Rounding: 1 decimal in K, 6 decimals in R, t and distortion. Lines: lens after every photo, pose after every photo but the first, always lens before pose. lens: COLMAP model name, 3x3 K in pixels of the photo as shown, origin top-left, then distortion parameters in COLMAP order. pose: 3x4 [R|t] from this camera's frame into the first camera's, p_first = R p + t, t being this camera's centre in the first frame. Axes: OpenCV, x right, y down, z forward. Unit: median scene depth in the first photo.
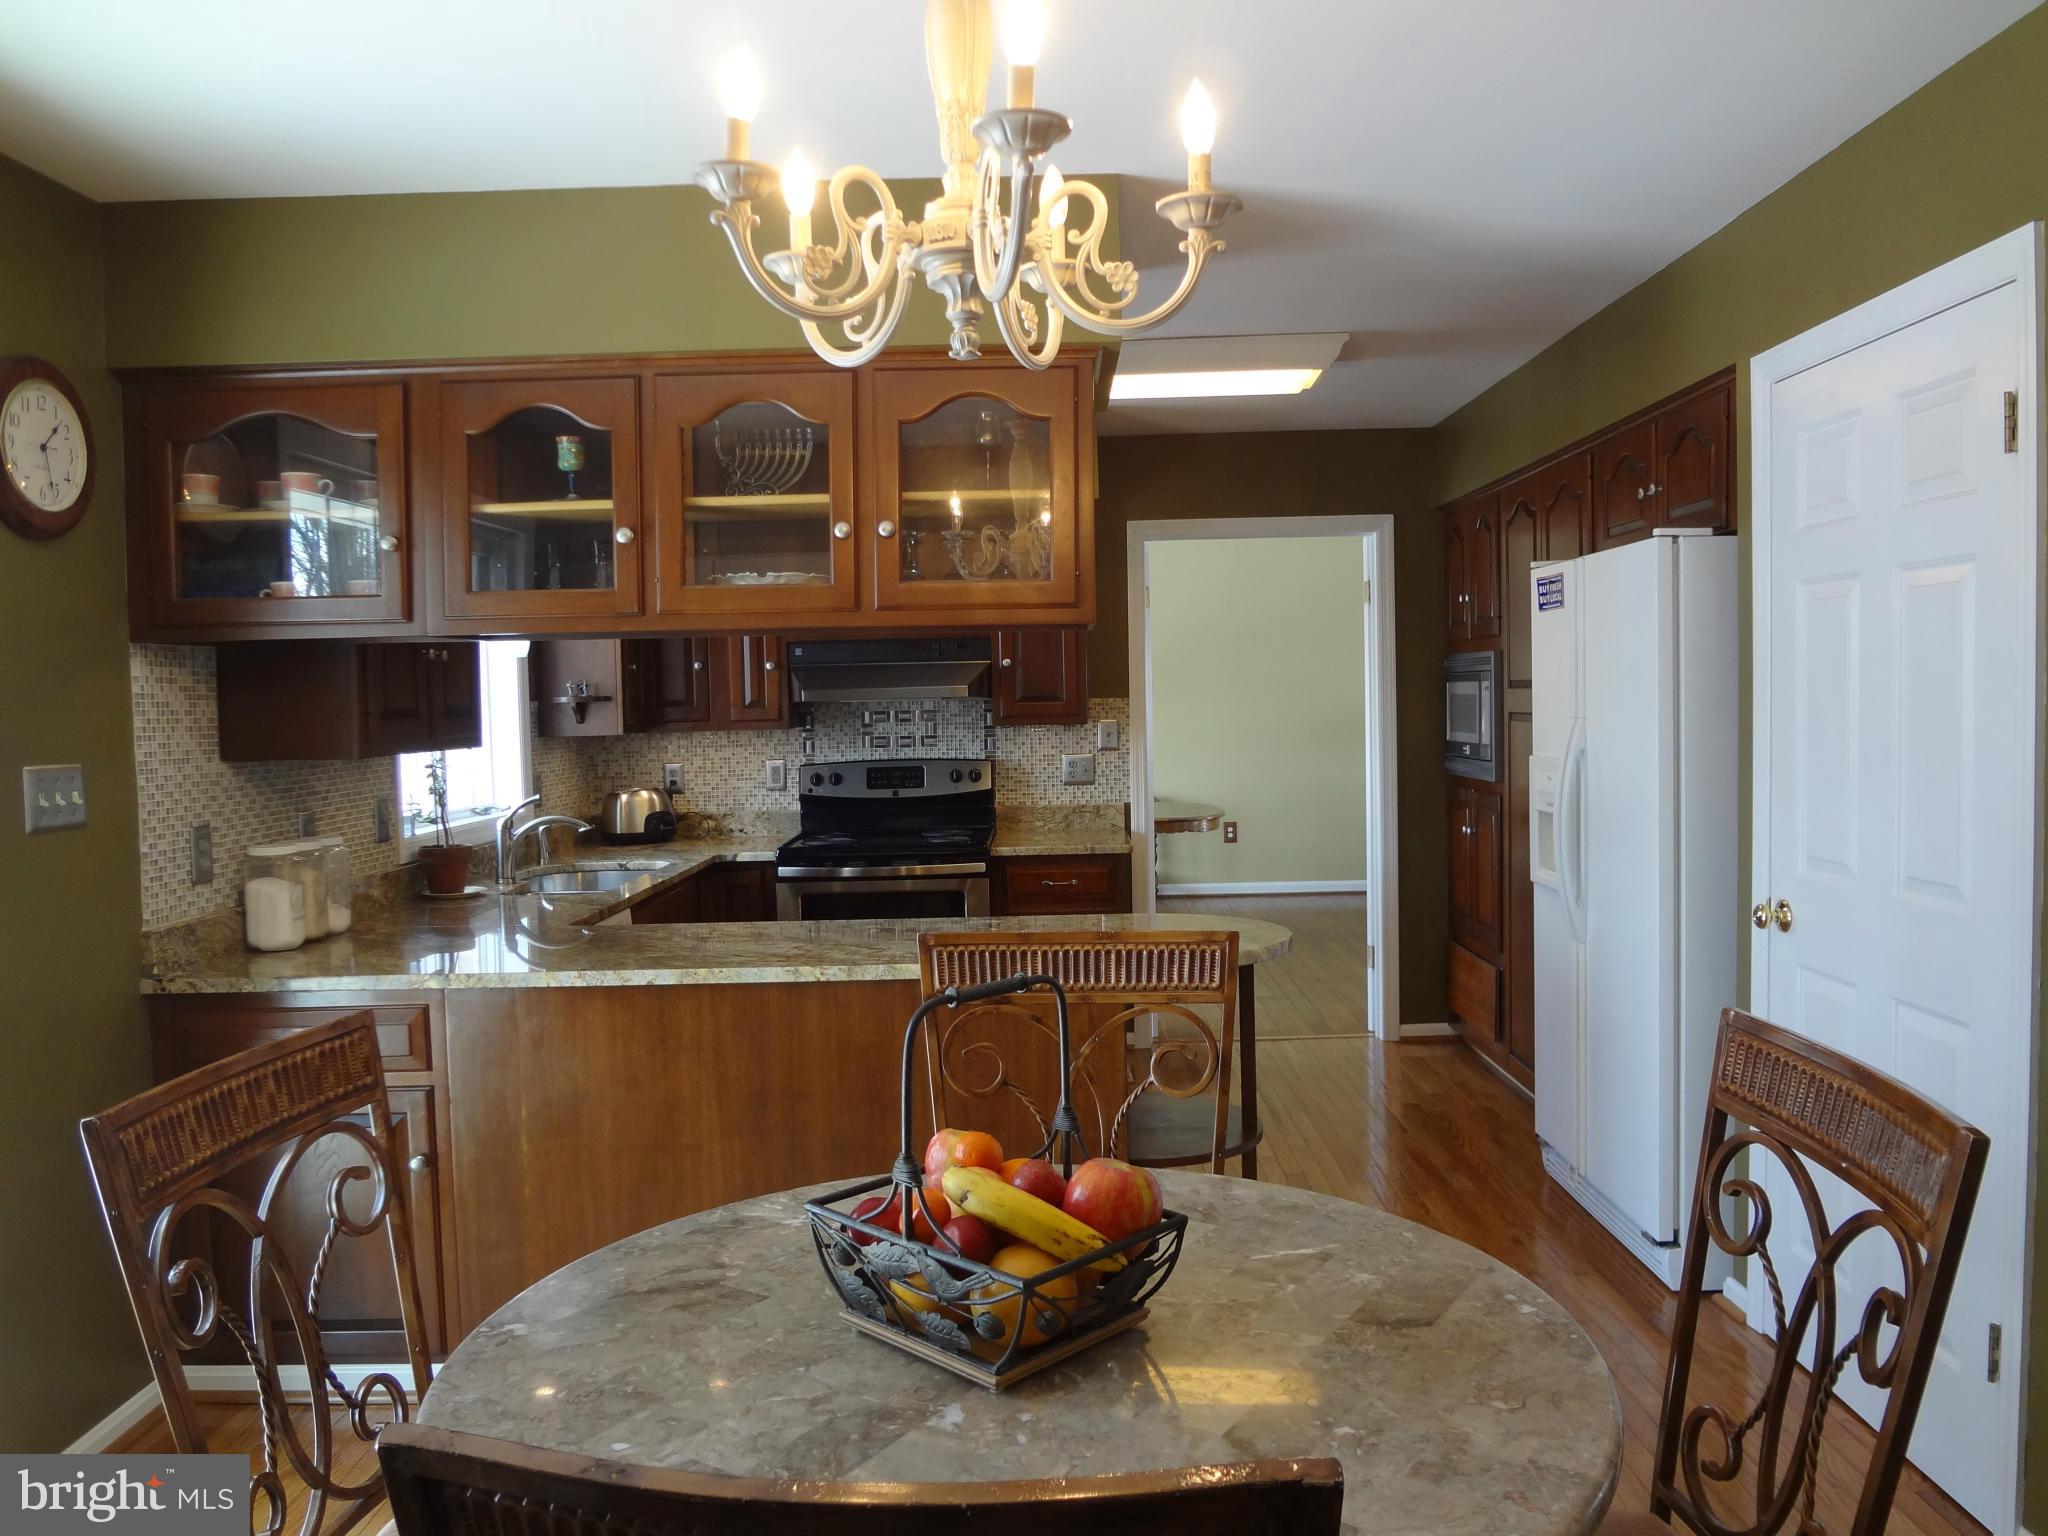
lens RADIAL K [[1587.1, 0, 1054.6], [0, 1587.1, 775.9], [0, 0, 1]] dist [-0.054506, 0.009219]
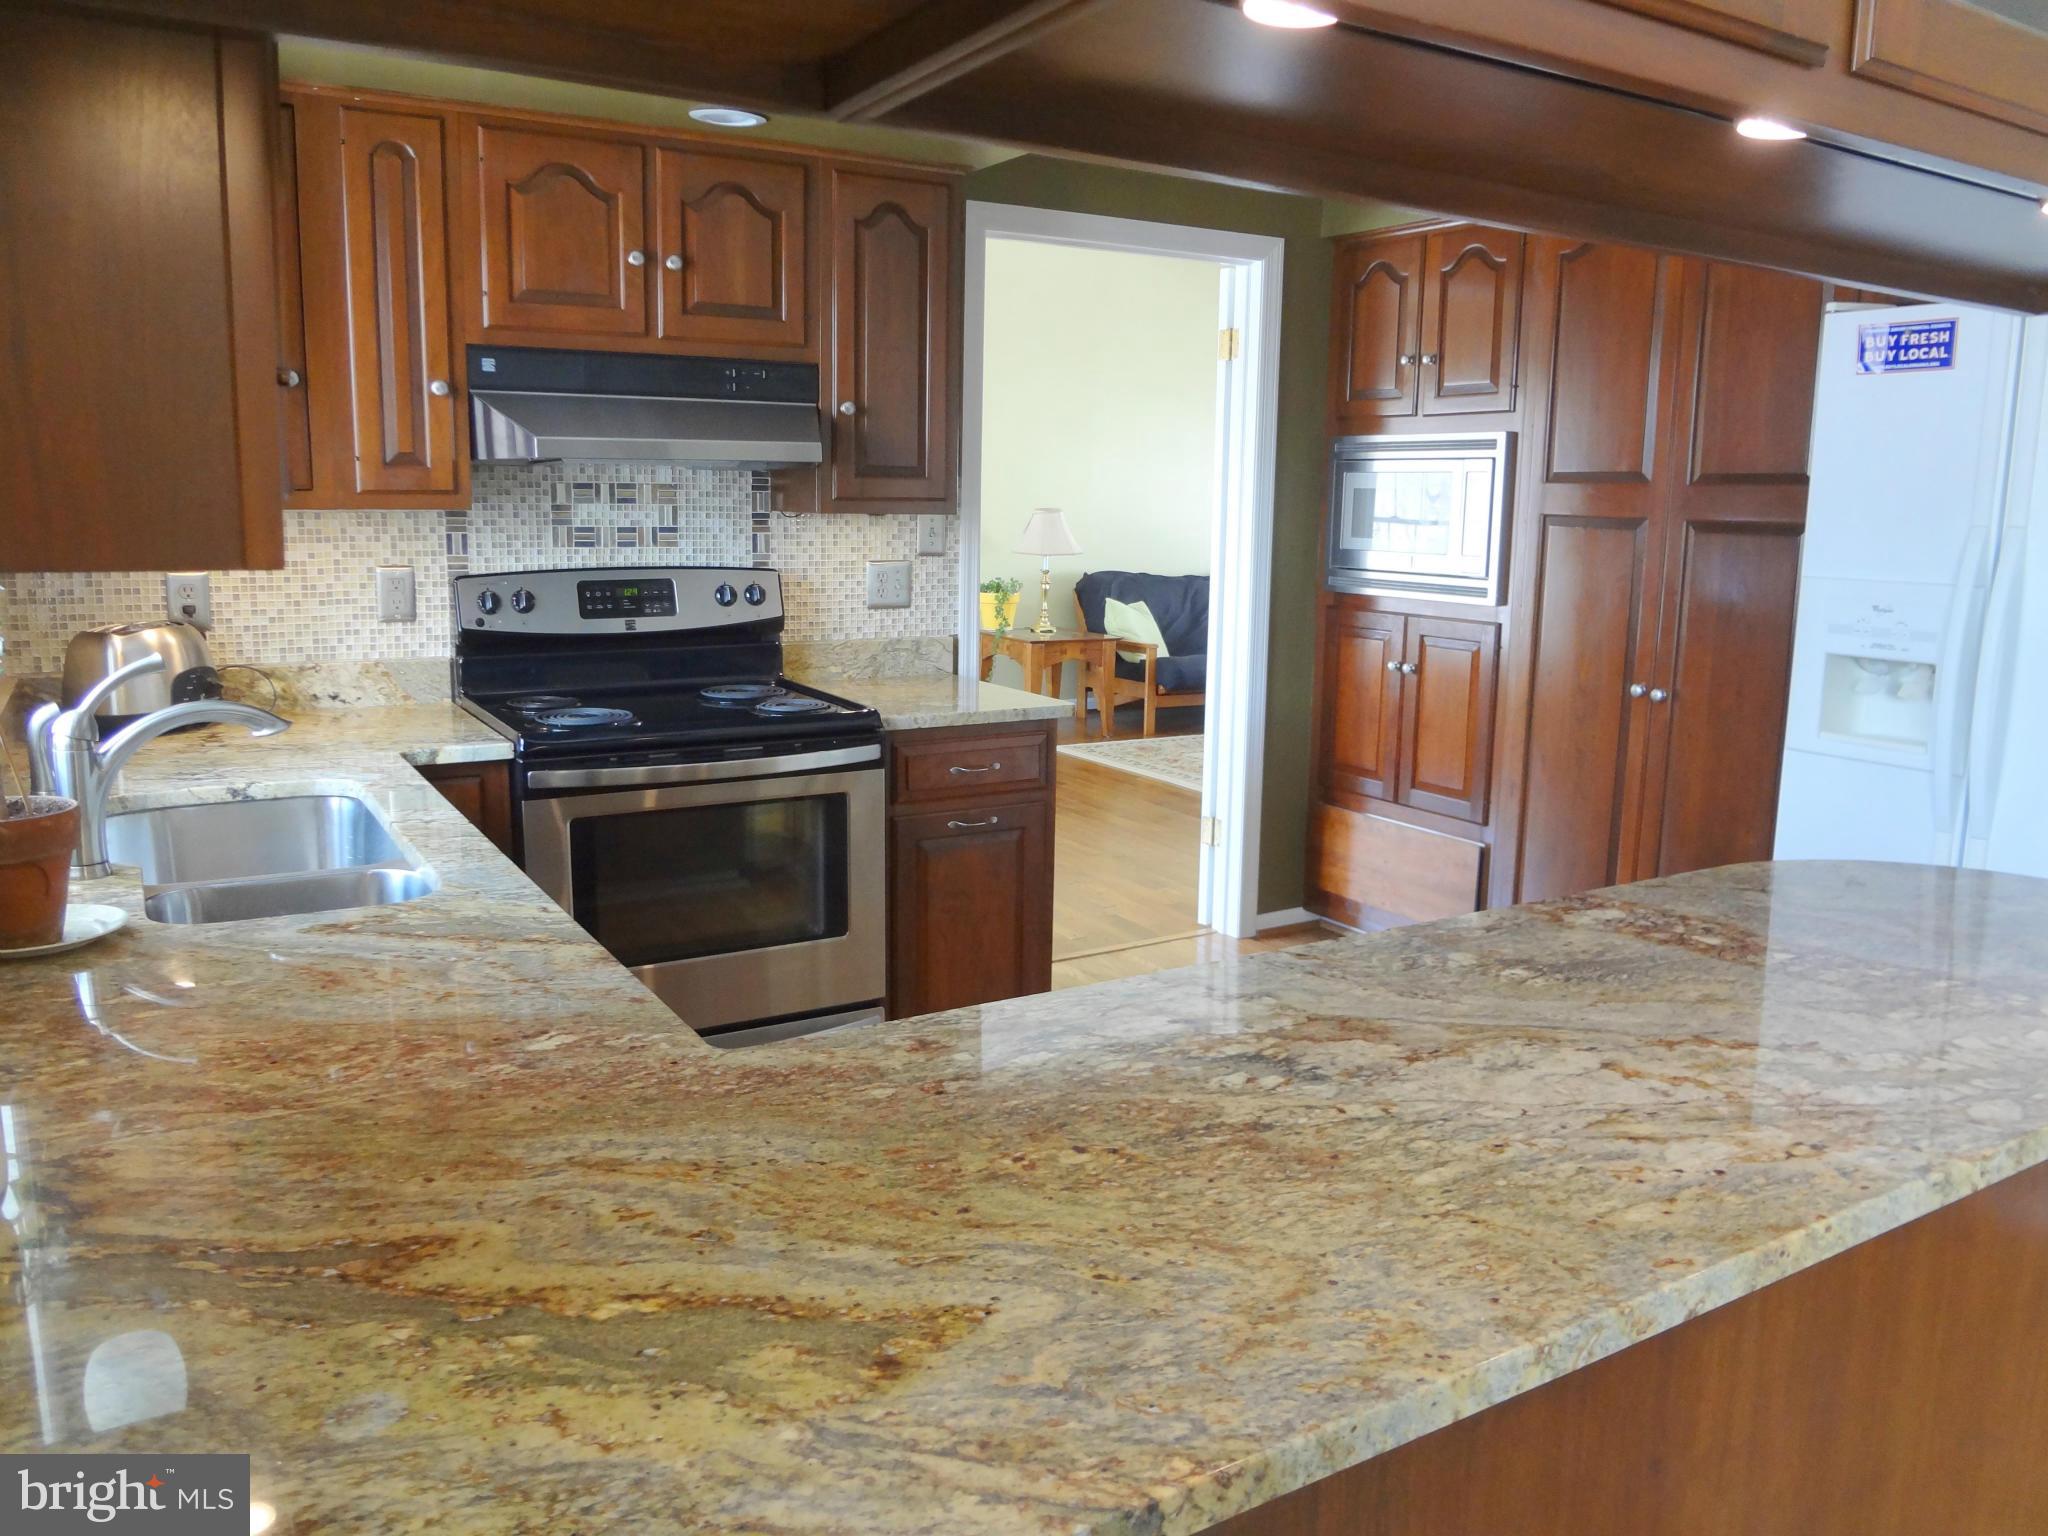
lens RADIAL K [[1514.1, 0, 1024.0], [0, 1514.1, 768.0], [0, 0, 1]] dist [-0.041802, 0.008512]
pose [[0.858172, -0.058051, 0.510069, -0.266844], [-0.007850, 0.991986, 0.126106, -0.008447], [-0.513302, -0.112225, 0.850839, 0.448945]]
